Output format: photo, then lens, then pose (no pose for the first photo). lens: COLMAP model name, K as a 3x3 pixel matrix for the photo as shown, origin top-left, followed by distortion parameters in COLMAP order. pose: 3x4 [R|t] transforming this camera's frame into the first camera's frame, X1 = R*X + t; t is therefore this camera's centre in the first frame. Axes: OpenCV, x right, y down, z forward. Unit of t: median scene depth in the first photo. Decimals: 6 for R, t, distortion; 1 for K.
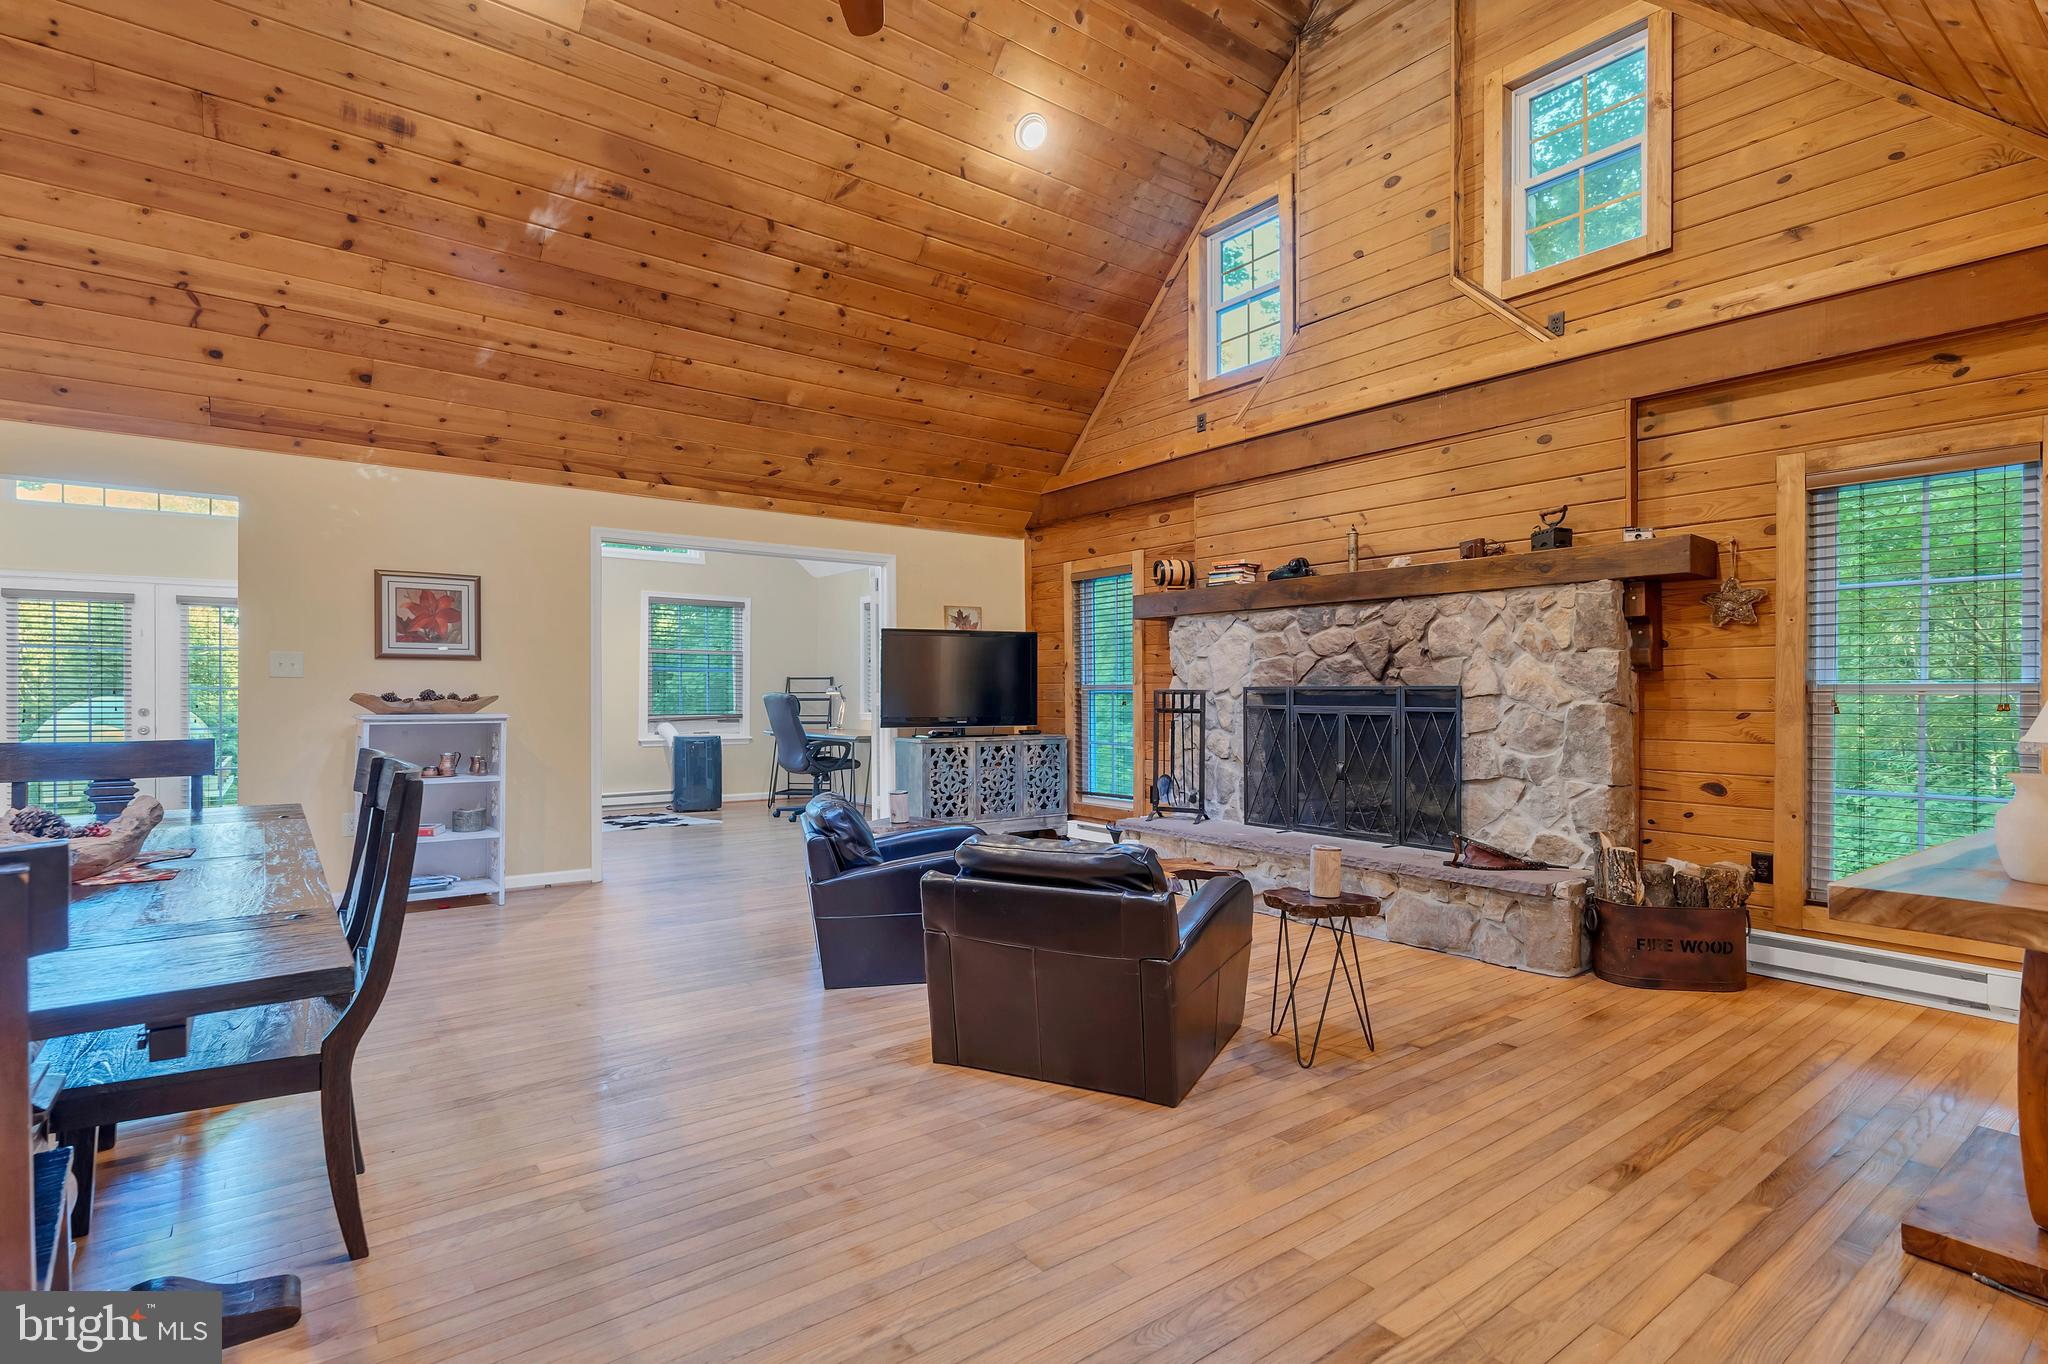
lens RADIAL K [[942.0, 0, 1034.7], [0, 942.0, 710.9], [0, 0, 1]] dist [0.001905, -0.003599]
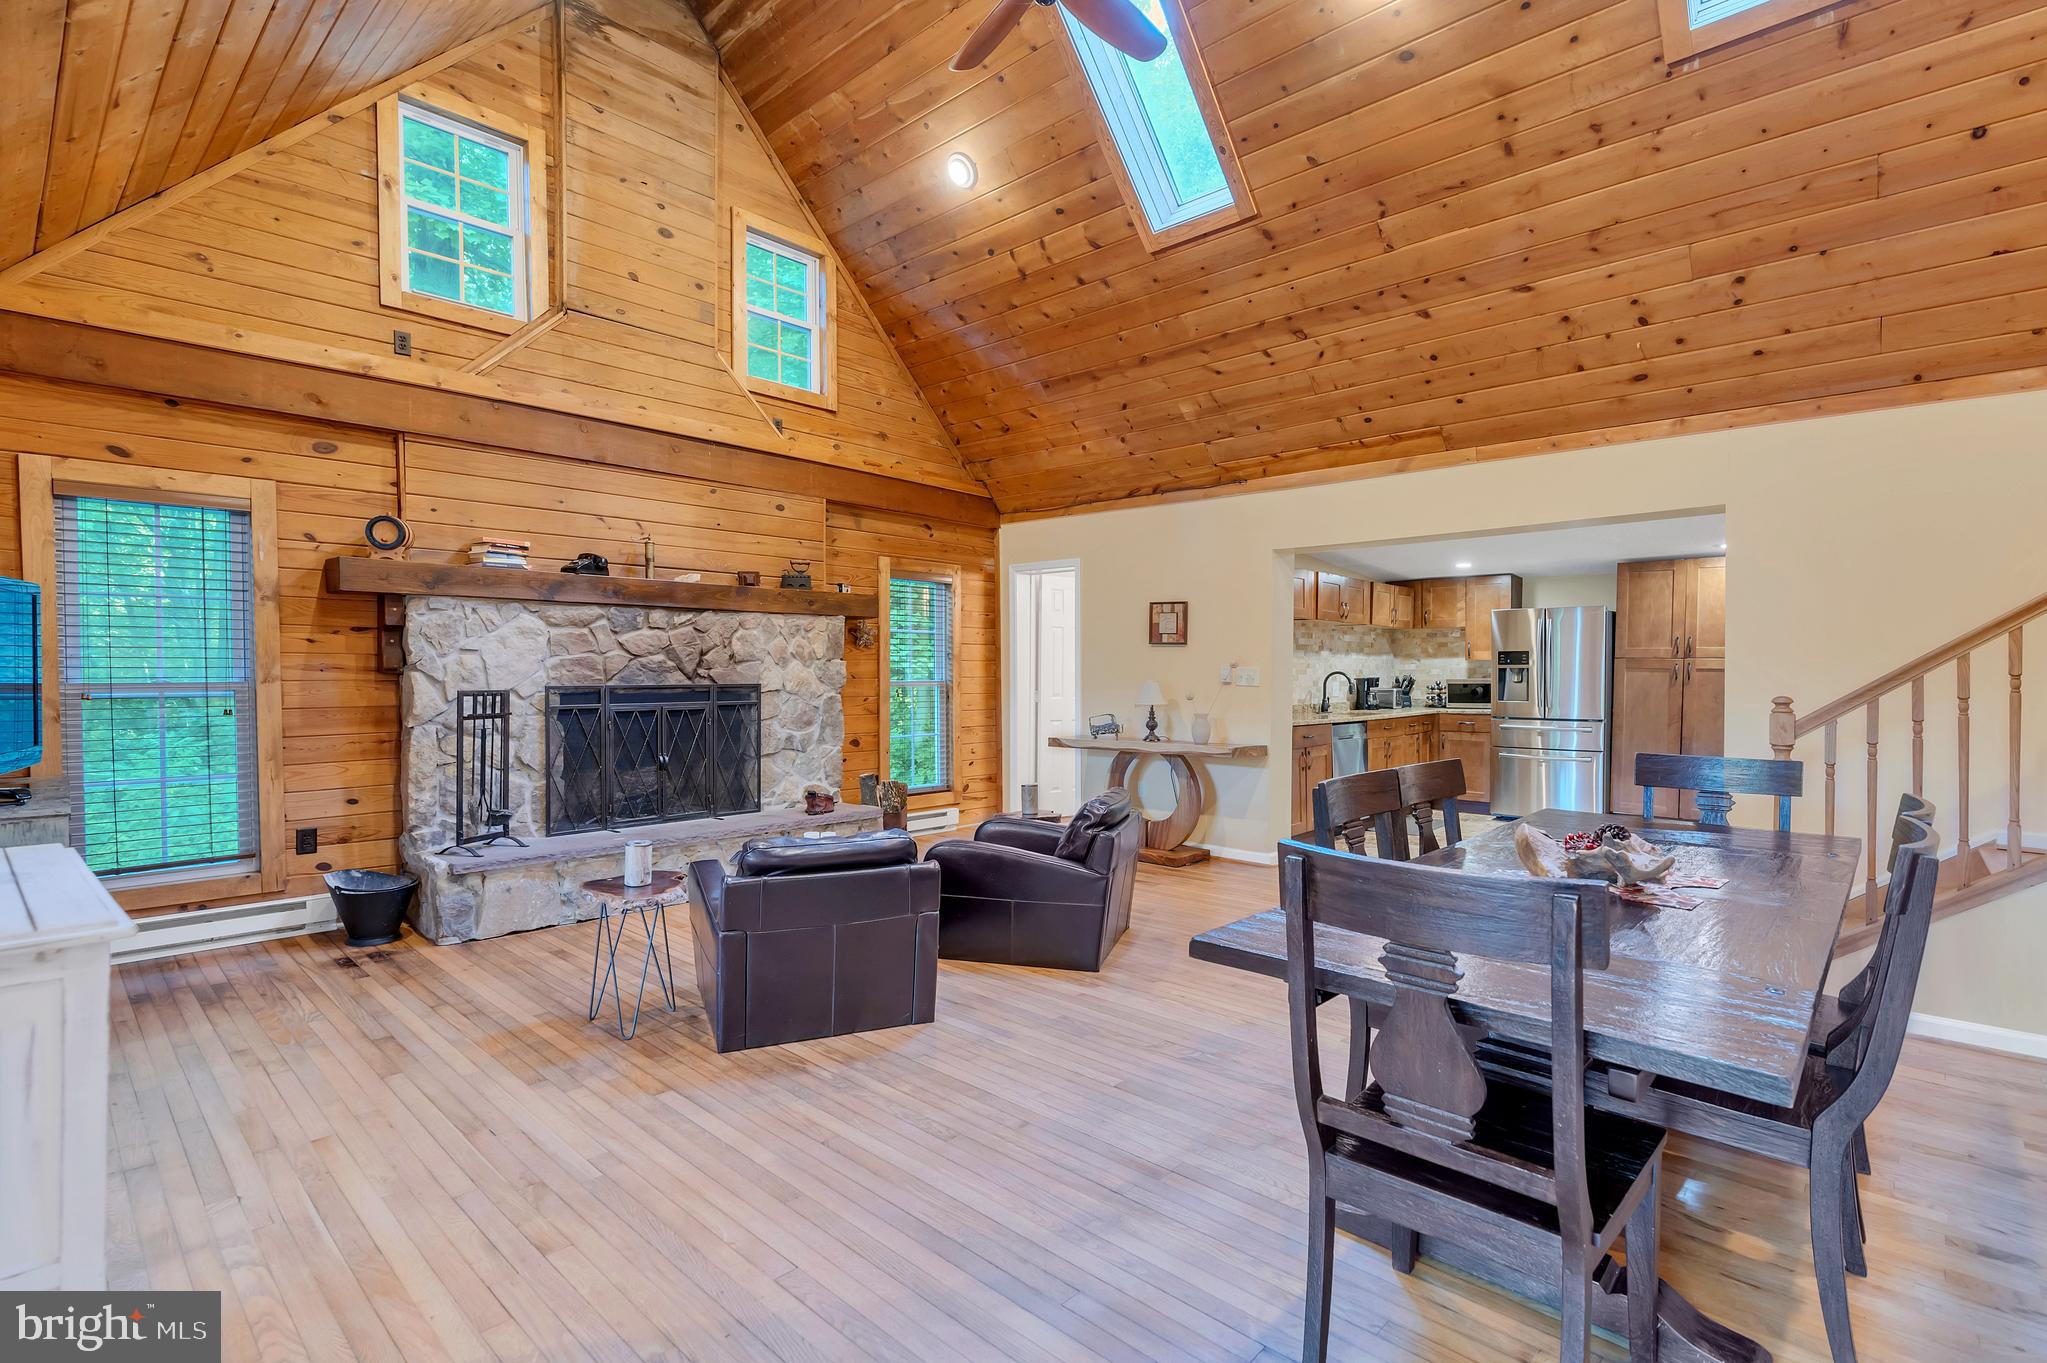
lens RADIAL K [[941.5, 0, 1070.0], [0, 941.5, 700.2], [0, 0, 1]] dist [0.001905, -0.003599]
pose [[-0.153903, -0.042279, 0.987181, -0.797692], [0.006632, 0.999017, 0.043820, -0.051225], [-0.988064, 0.013291, -0.153472, 0.682179]]
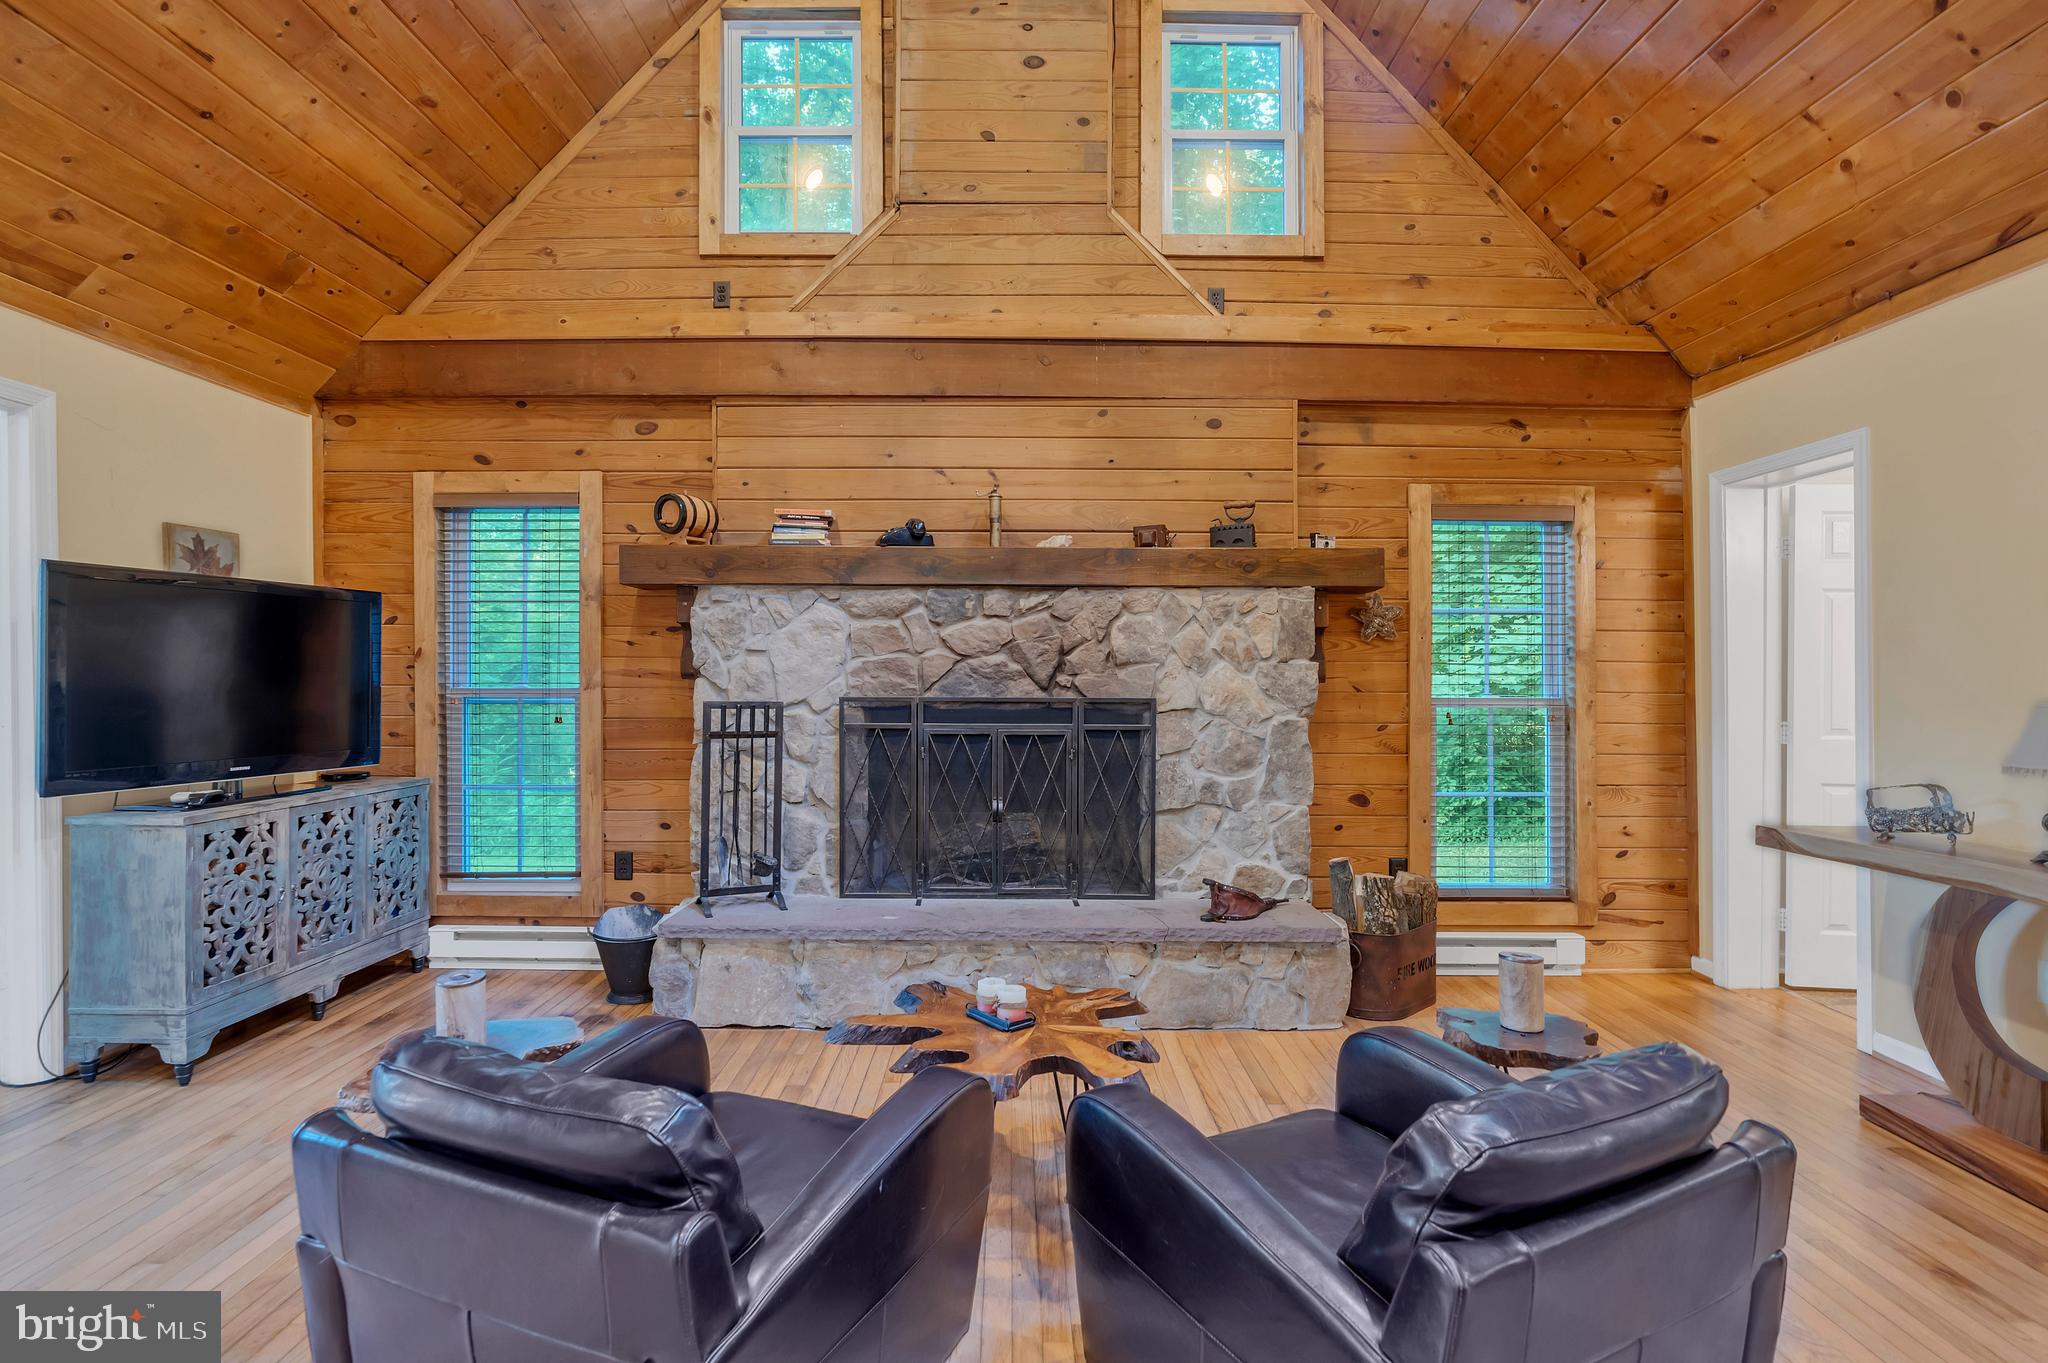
lens RADIAL K [[987.1, 0, 1025.0], [0, 987.1, 691.4], [0, 0, 1]] dist [-0.015569, -0.000765]
pose [[0.634238, -0.008104, 0.773096, -0.261905], [0.010413, 0.999944, 0.001940, -0.031334], [-0.773068, 0.006820, 0.634286, 0.469645]]
